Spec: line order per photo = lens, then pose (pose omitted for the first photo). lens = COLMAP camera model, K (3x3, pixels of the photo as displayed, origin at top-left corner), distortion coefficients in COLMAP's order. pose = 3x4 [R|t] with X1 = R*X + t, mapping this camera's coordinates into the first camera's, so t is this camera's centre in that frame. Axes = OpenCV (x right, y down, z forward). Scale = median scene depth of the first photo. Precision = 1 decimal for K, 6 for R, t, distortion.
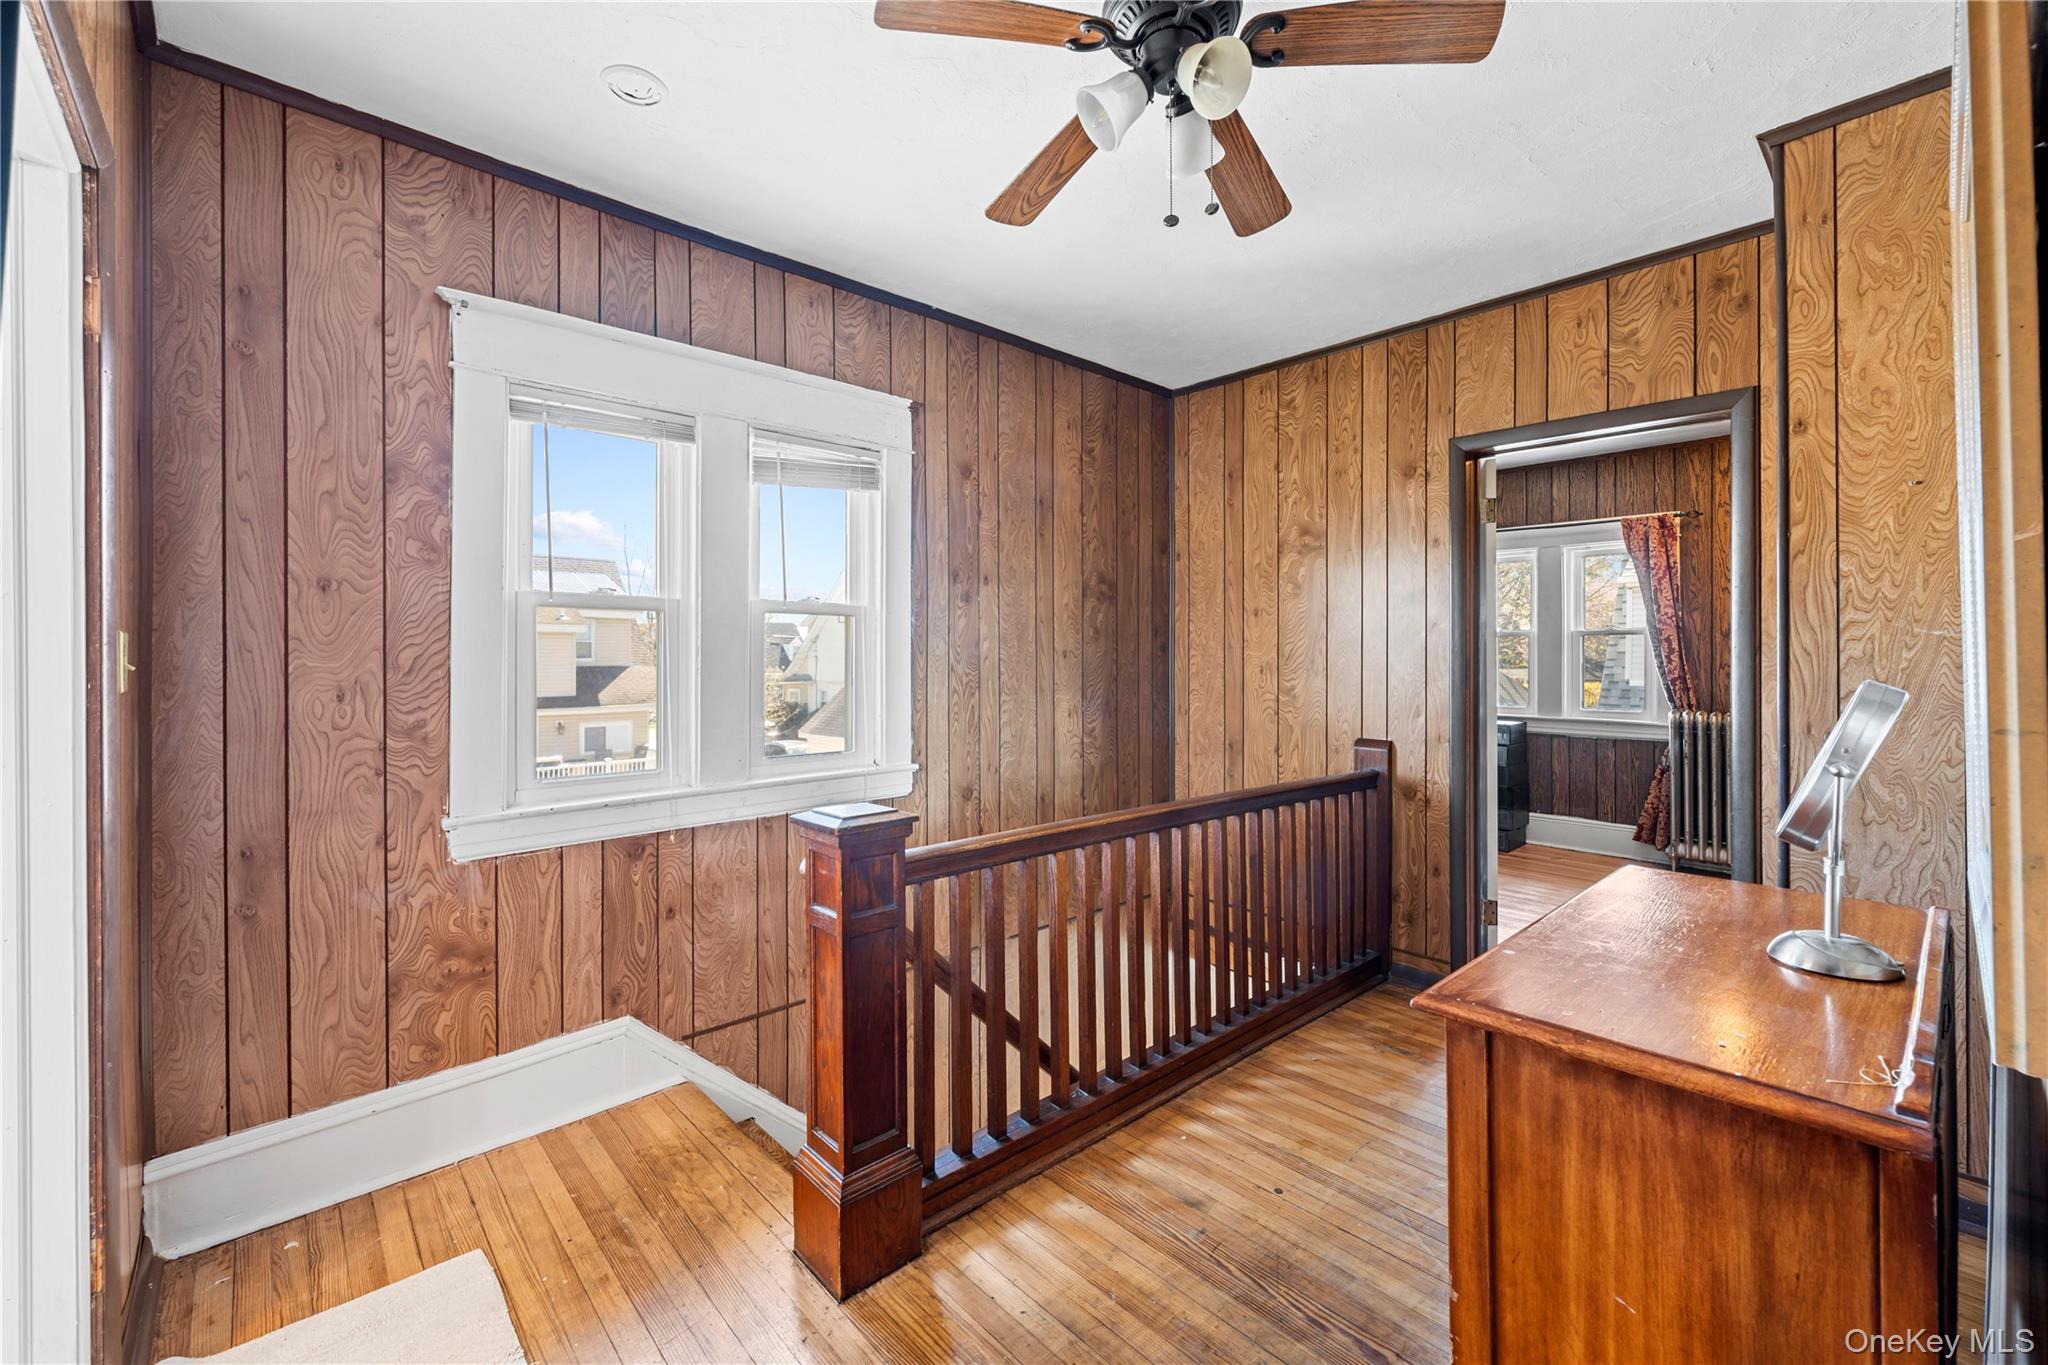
lens RADIAL K [[836.4, 0, 1024.8], [0, 836.4, 666.0], [0, 0, 1]] dist [-0.000937, -0.000226]
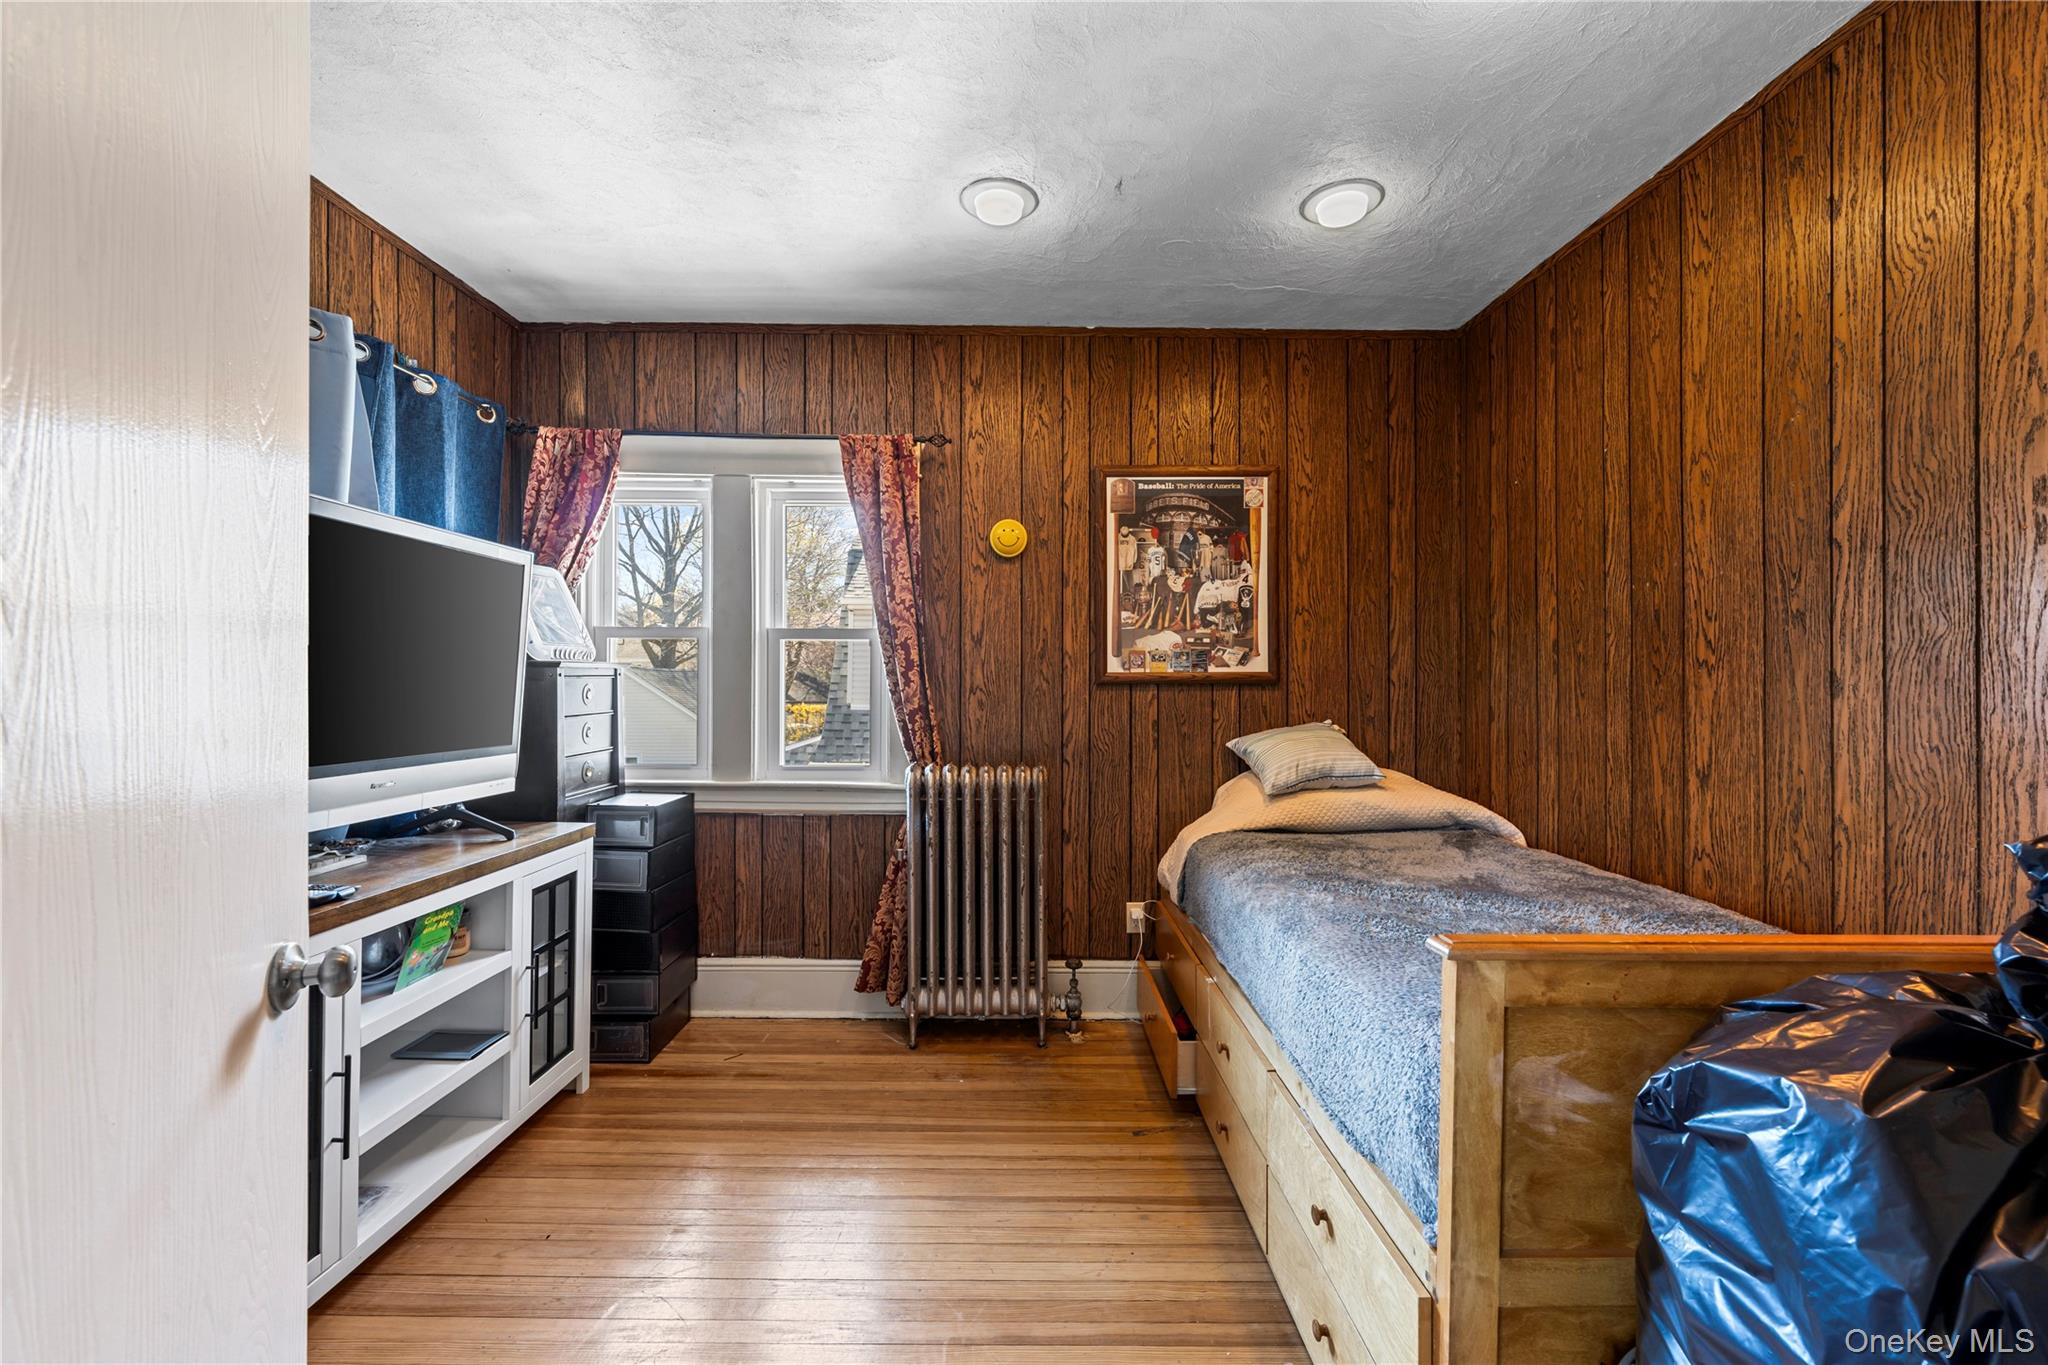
lens RADIAL K [[836.4, 0, 1023.6], [0, 836.4, 684.6], [0, 0, 1]] dist [-0.000937, -0.000226]
pose [[0.674075, 0.006020, 0.738639, 0.381587], [-0.001095, 0.999974, -0.007150, 0.000625], [-0.738662, 0.004011, 0.674064, 0.529150]]
